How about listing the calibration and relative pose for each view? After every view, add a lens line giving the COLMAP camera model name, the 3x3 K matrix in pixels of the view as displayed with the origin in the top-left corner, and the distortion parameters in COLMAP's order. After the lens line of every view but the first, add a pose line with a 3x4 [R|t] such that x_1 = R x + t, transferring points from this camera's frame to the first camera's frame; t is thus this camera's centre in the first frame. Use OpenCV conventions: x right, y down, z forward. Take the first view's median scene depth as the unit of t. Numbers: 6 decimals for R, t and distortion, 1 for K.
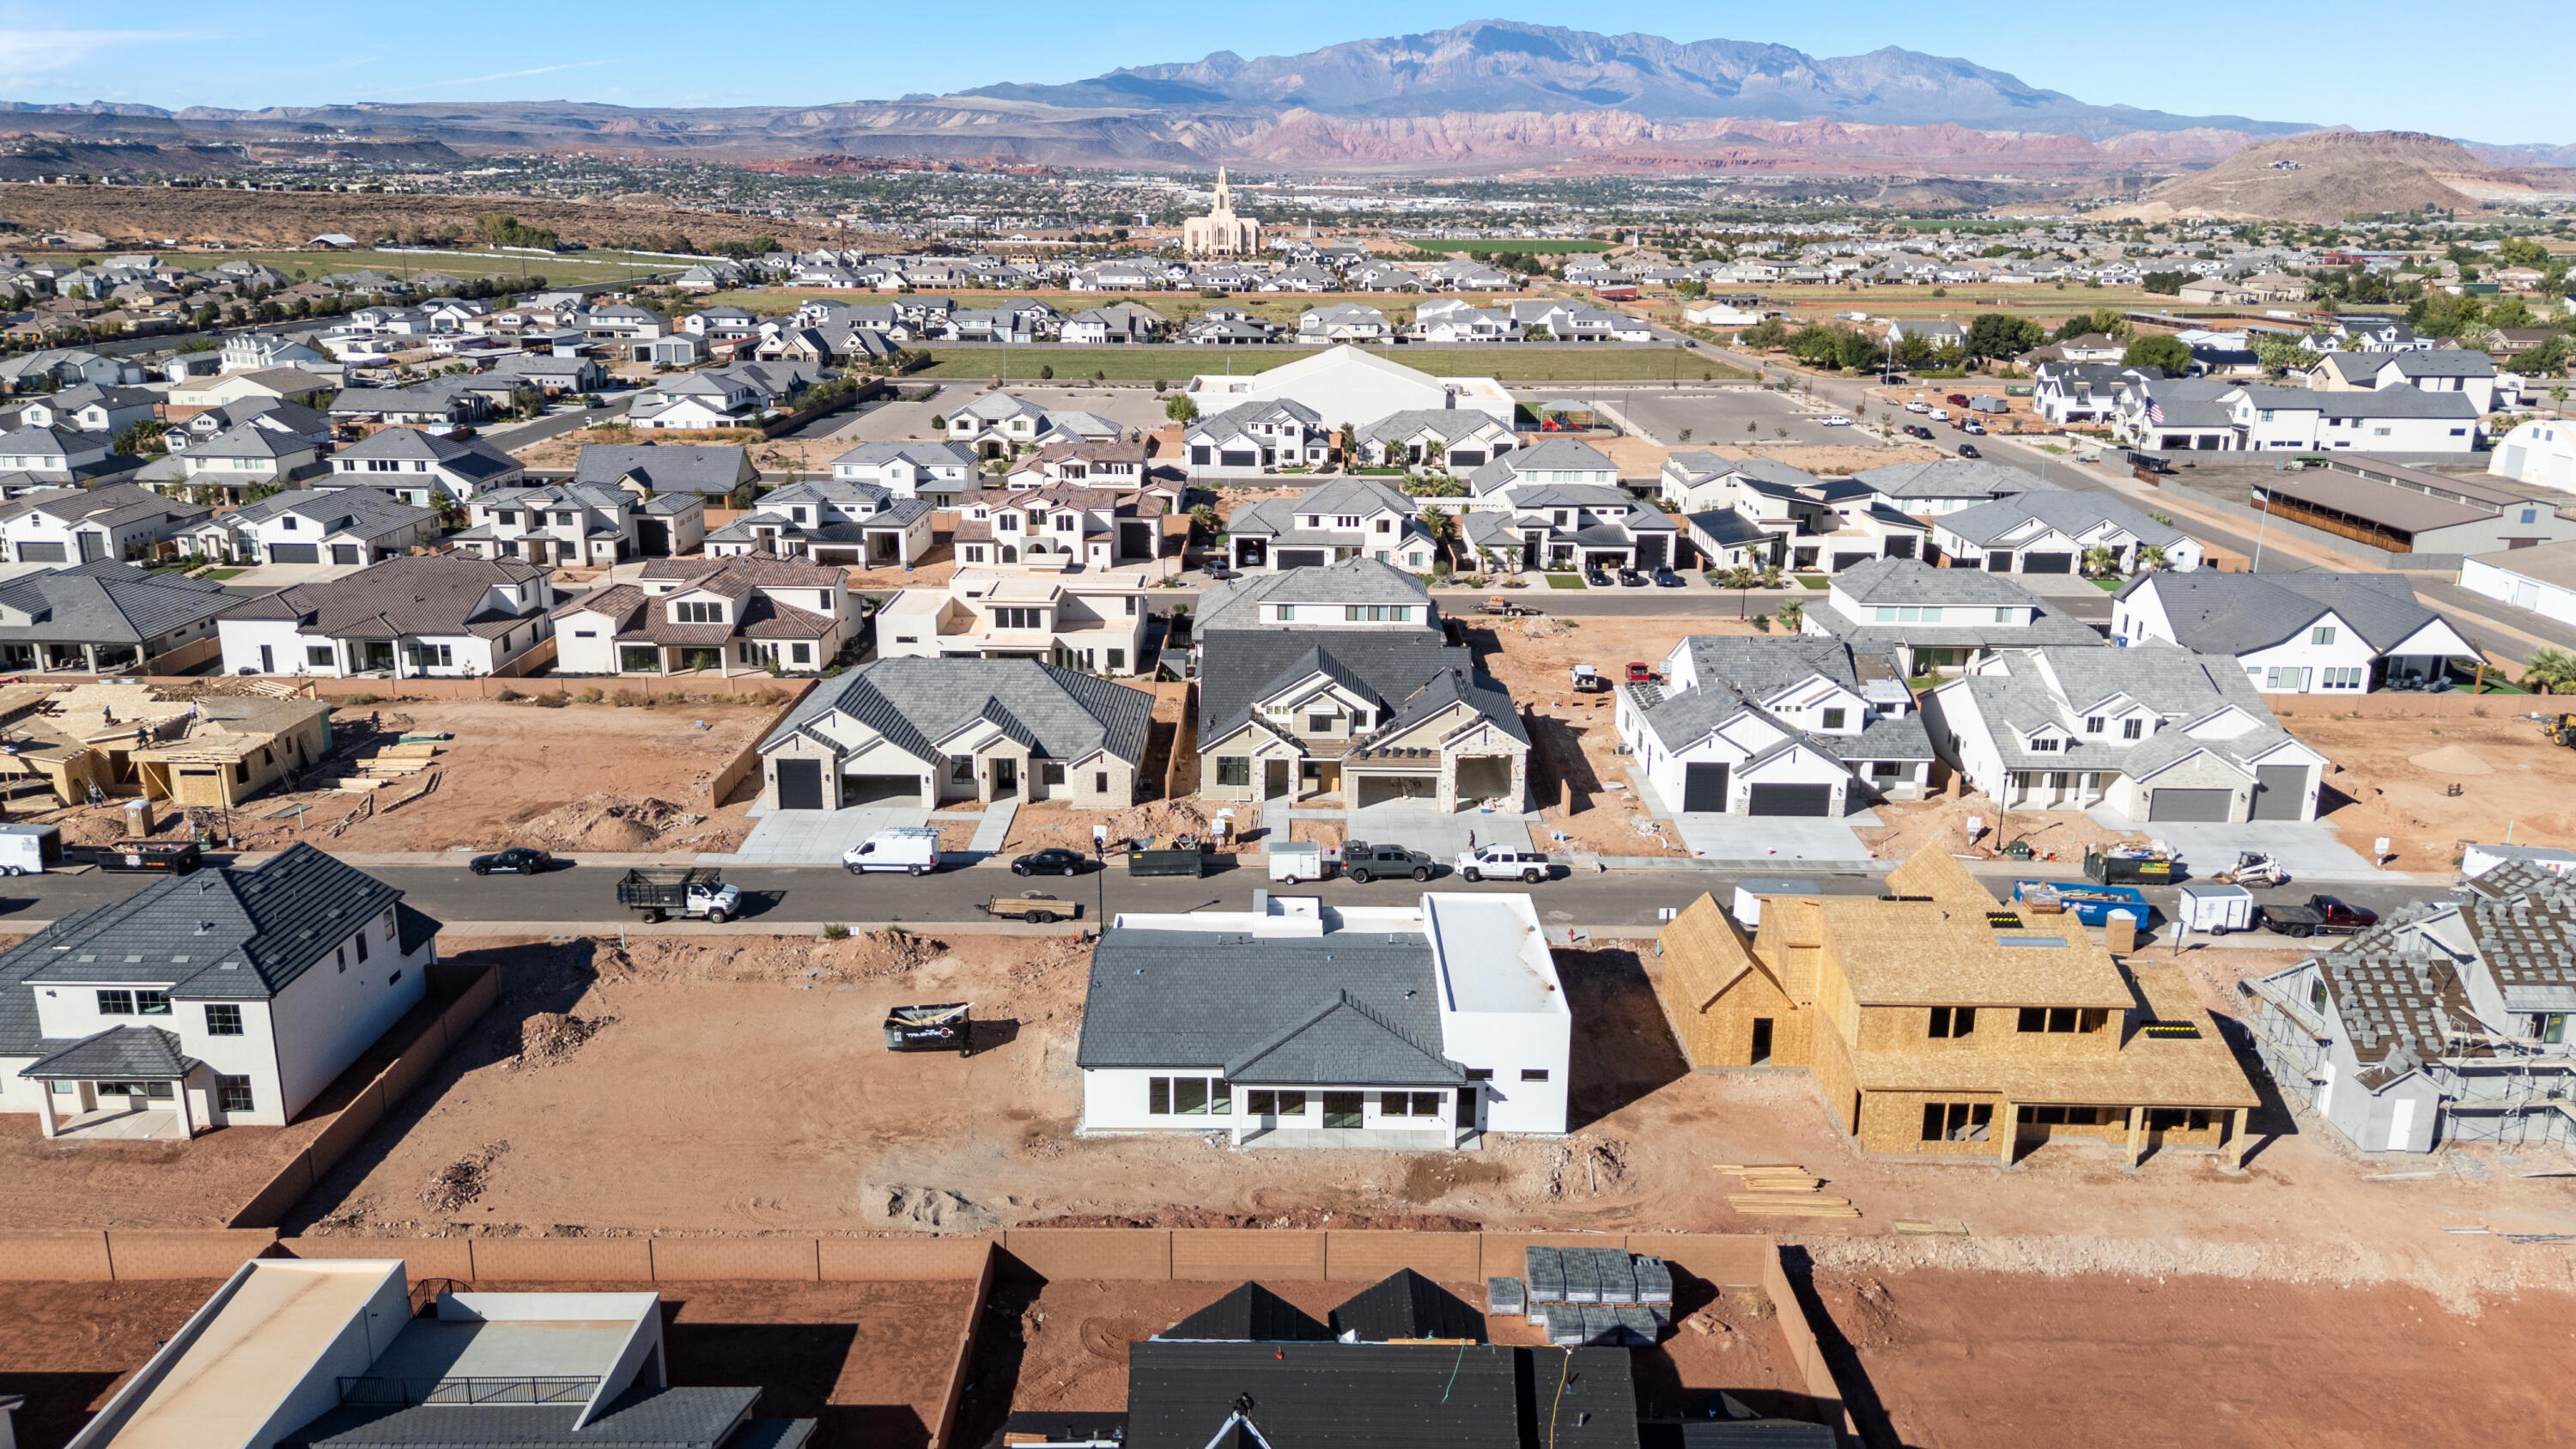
lens RADIAL K [[1900.7, 0, 1288.0], [0, 1900.7, 724.5], [0, 0, 1]] dist [0.052445, -0.038038]
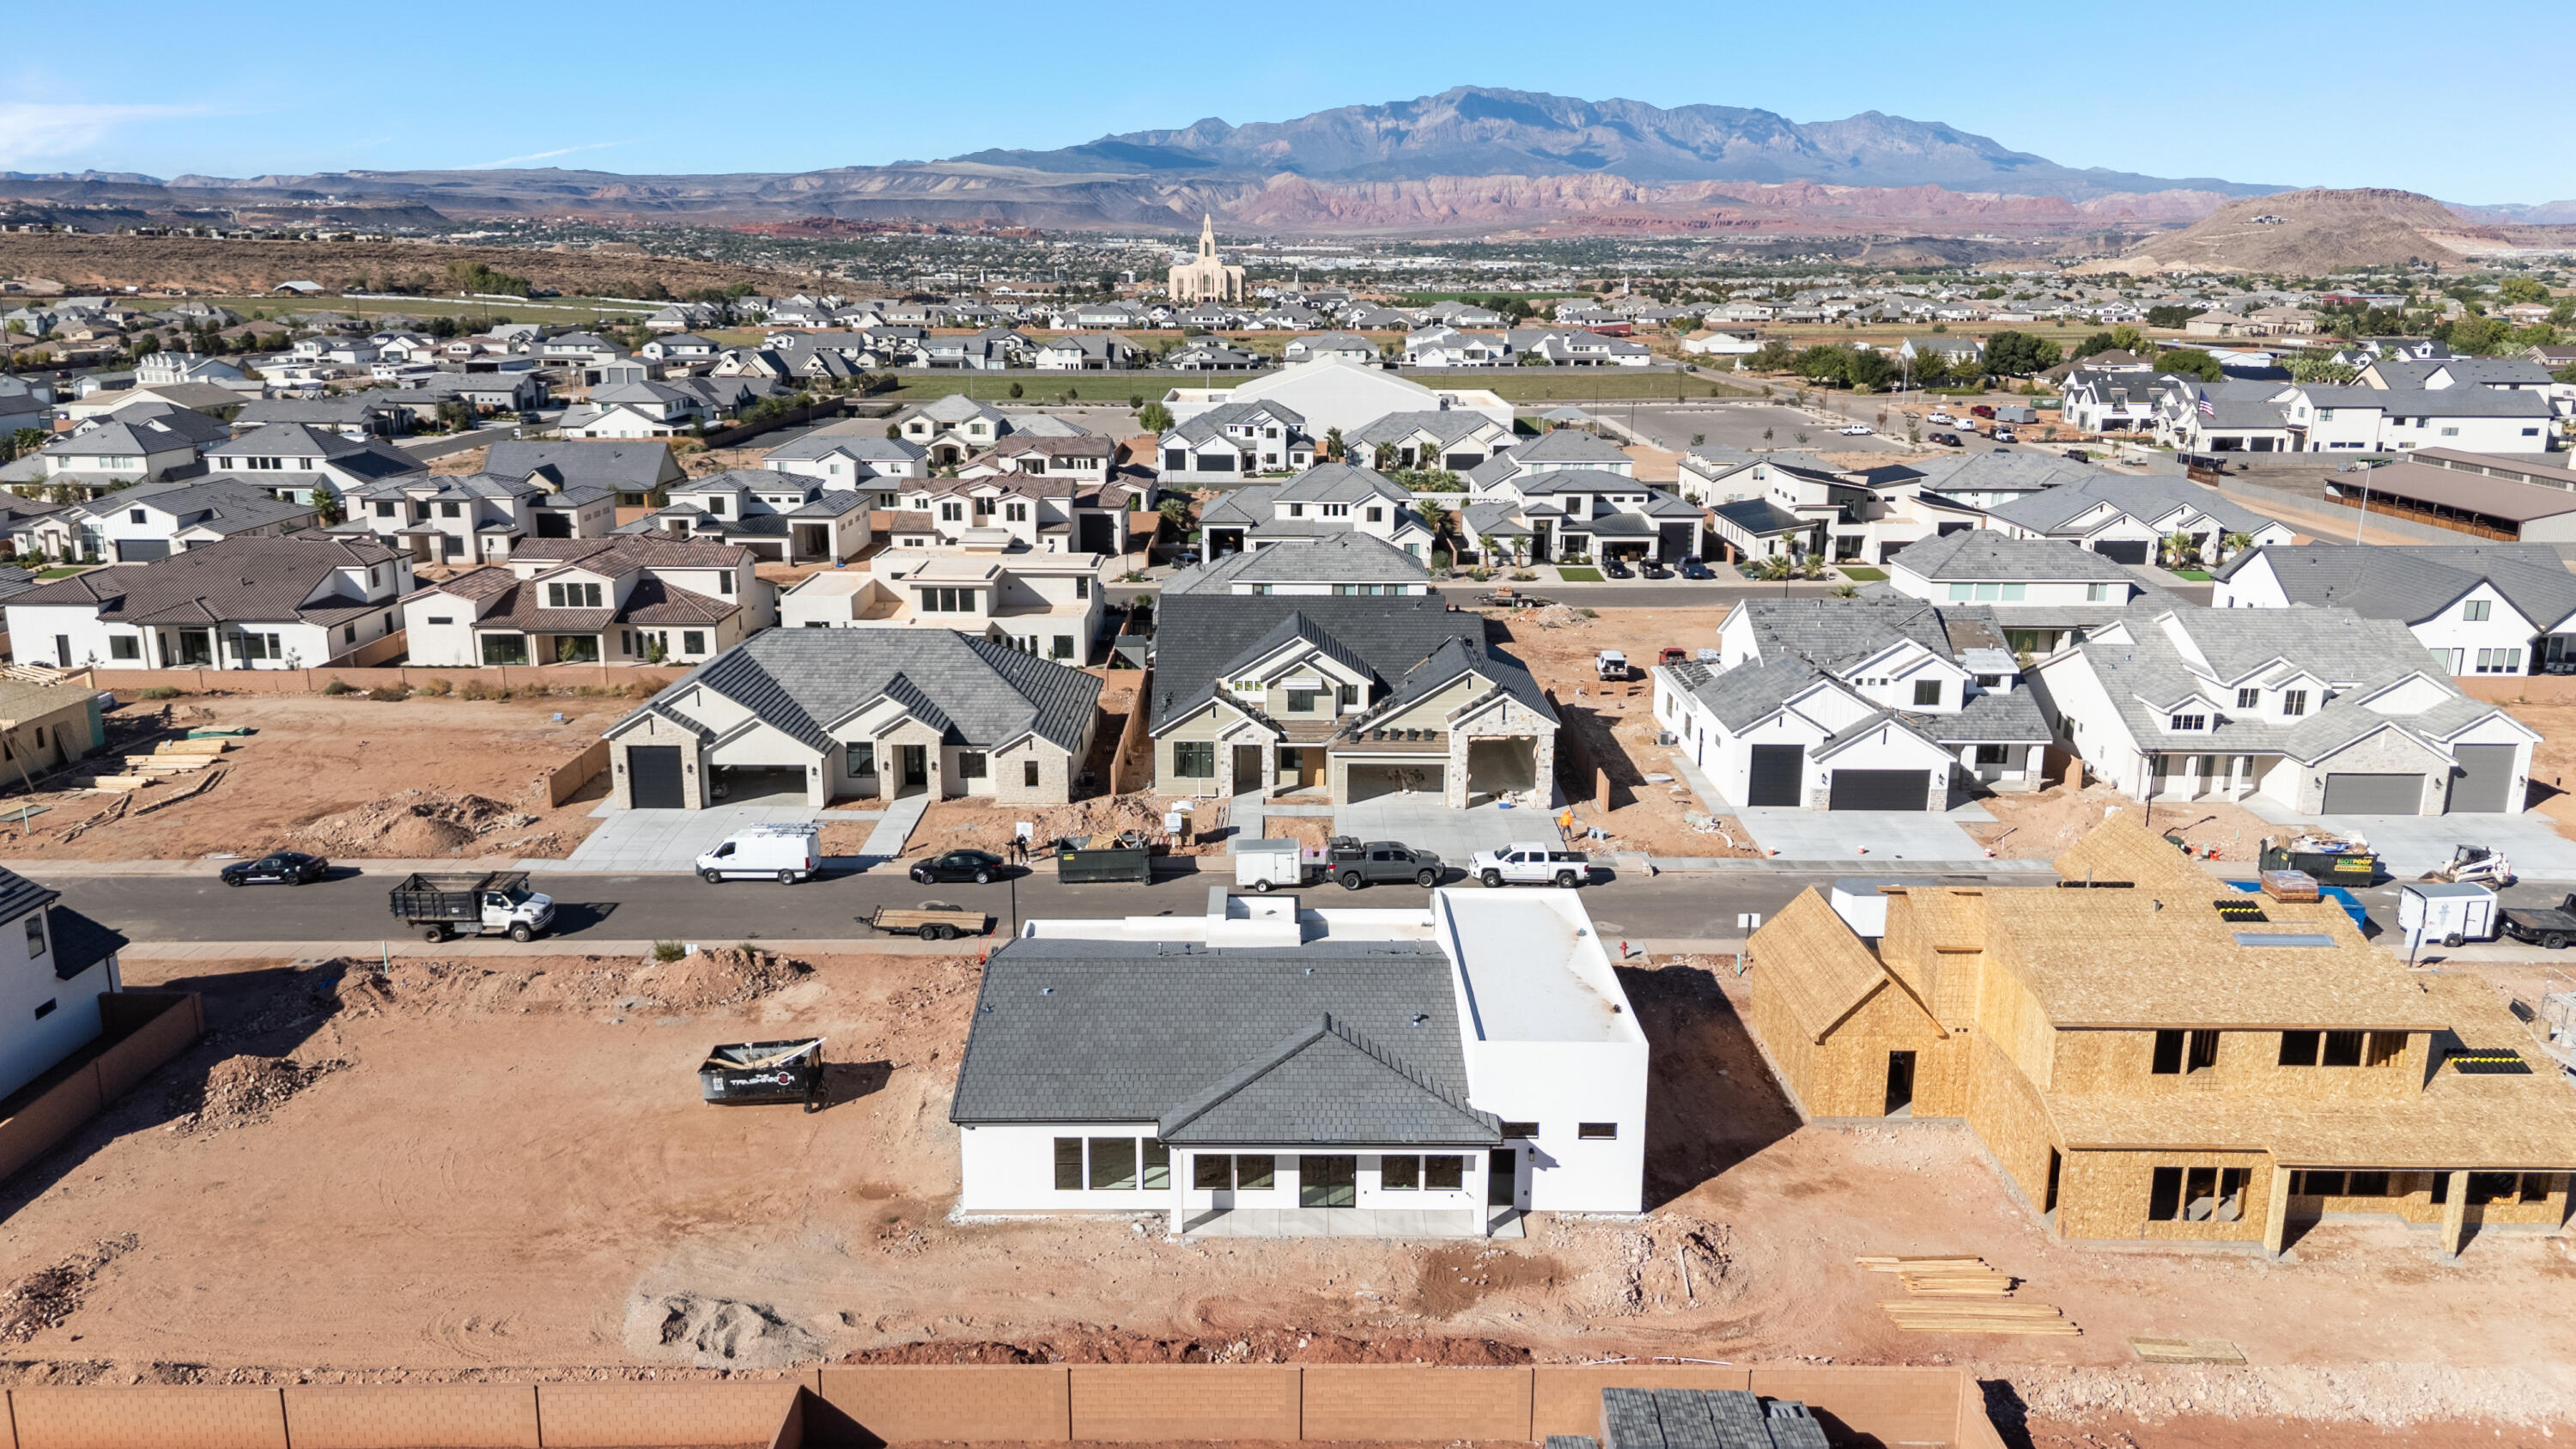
lens RADIAL K [[1908.0, 0, 1288.0], [0, 1908.0, 724.5], [0, 0, 1]] dist [0.035428, -0.009184]
pose [[0.999973, -0.005103, 0.005294, 0.006712], [0.005266, 0.999498, -0.031253, 0.032430], [-0.005132, 0.031280, 0.999497, 0.168998]]
